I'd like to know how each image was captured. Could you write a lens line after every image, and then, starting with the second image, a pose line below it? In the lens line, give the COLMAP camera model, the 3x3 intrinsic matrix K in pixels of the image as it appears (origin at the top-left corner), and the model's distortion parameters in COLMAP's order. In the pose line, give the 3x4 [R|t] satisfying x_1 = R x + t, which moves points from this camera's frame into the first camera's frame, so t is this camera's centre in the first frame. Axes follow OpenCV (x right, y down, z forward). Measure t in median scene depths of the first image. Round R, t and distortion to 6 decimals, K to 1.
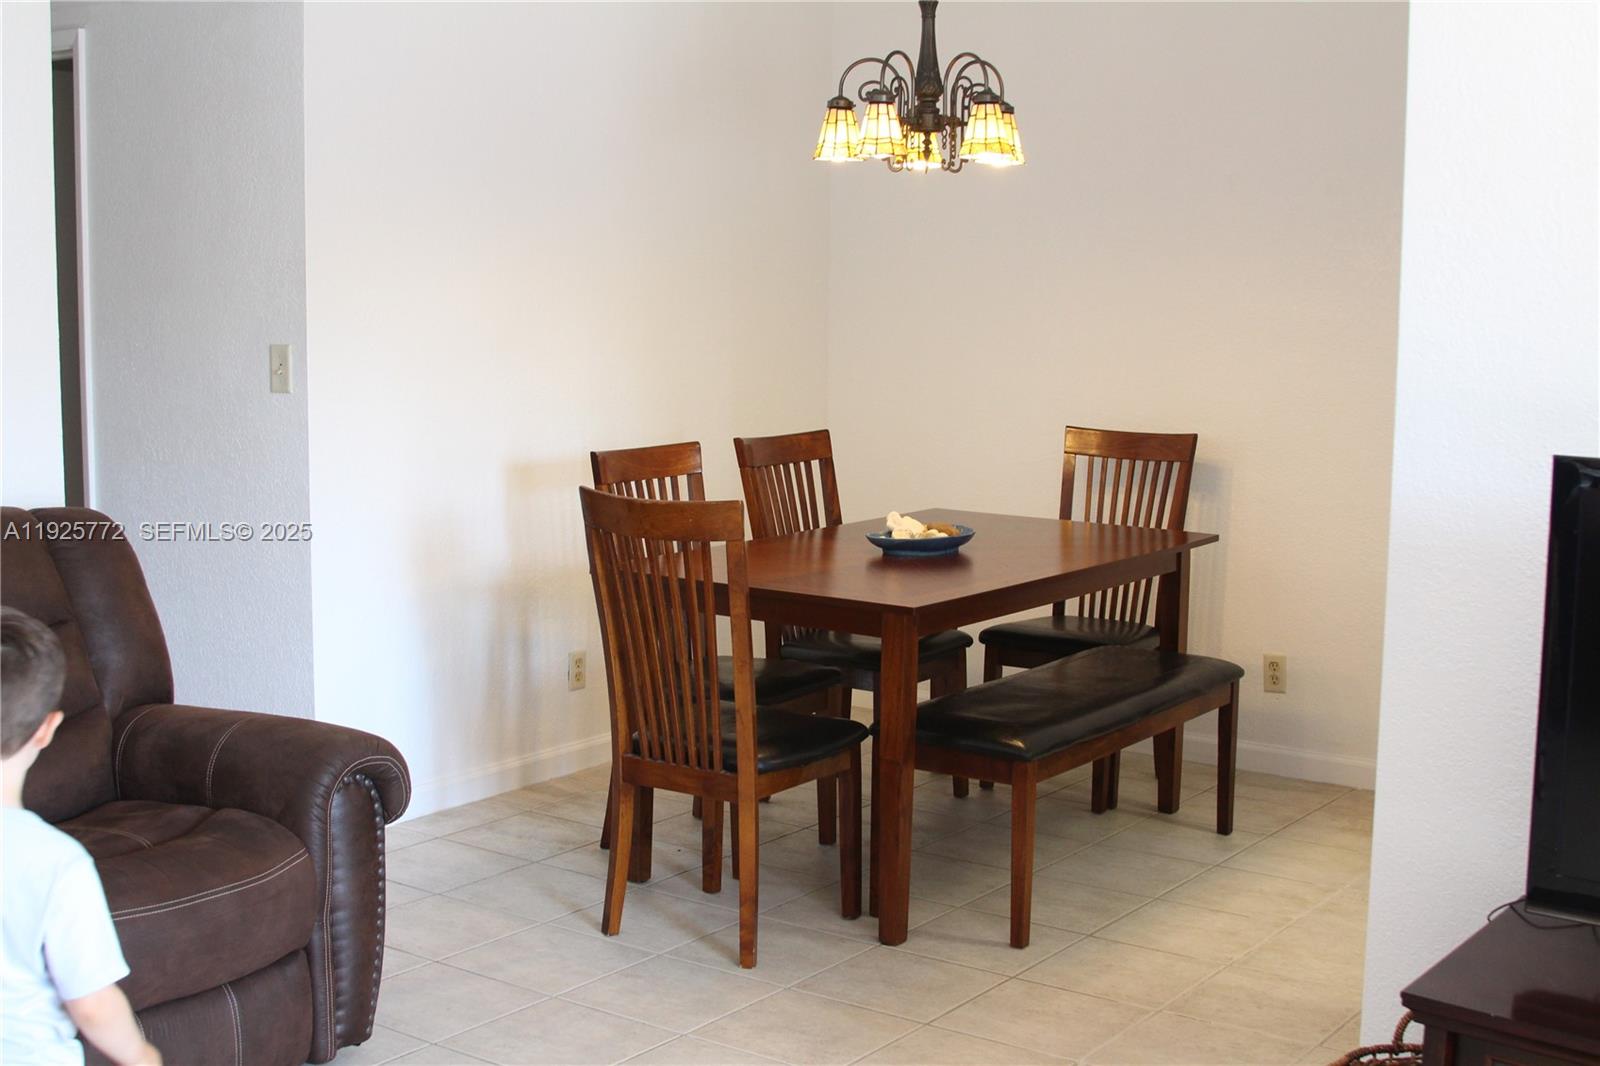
lens RADIAL K [[2080.3, 0, 796.9], [0, 2080.3, 554.0], [0, 0, 1]] dist [-0.151442, 0.081602]
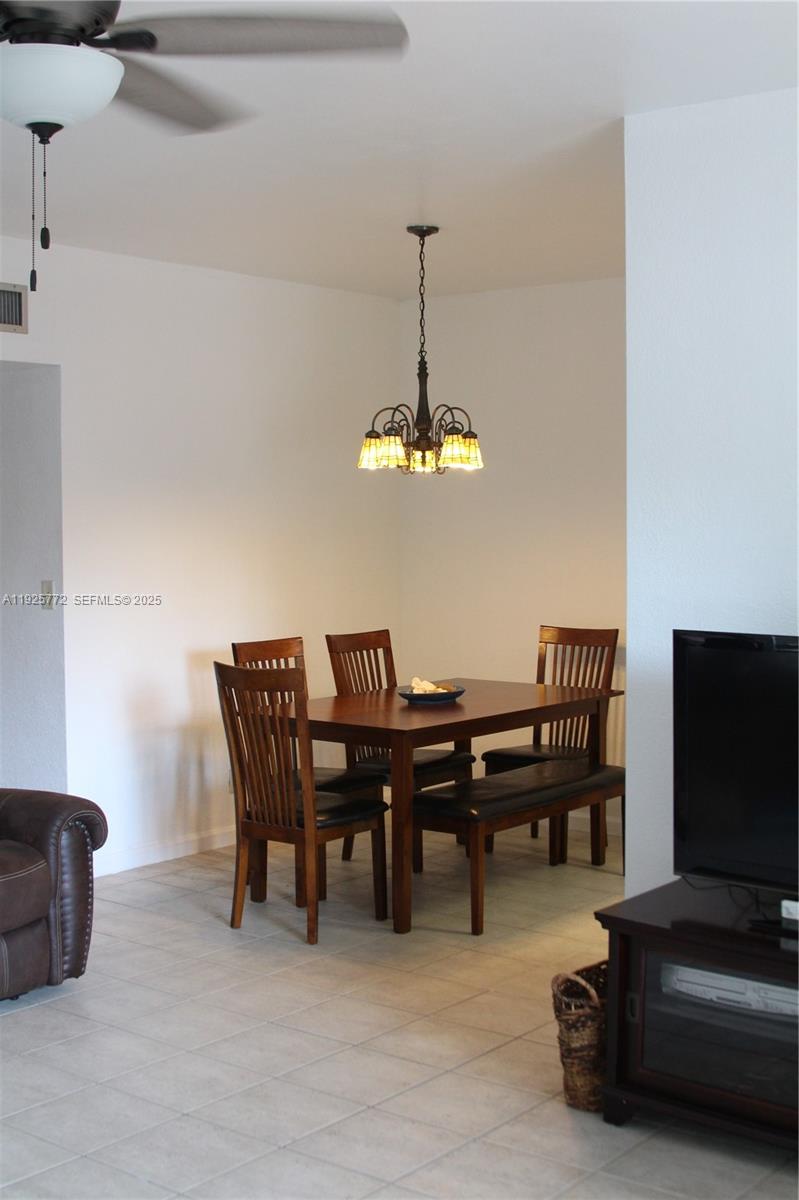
lens RADIAL K [[1564.7, 0, 399.5], [0, 1564.7, 600.0], [0, 0, 1]] dist [-0.154715, 0.110316]
pose [[0.998697, -0.013305, -0.049273, 0.106917], [0.009117, 0.996401, -0.084276, 0.025299], [0.050217, 0.083717, 0.995223, -0.266980]]
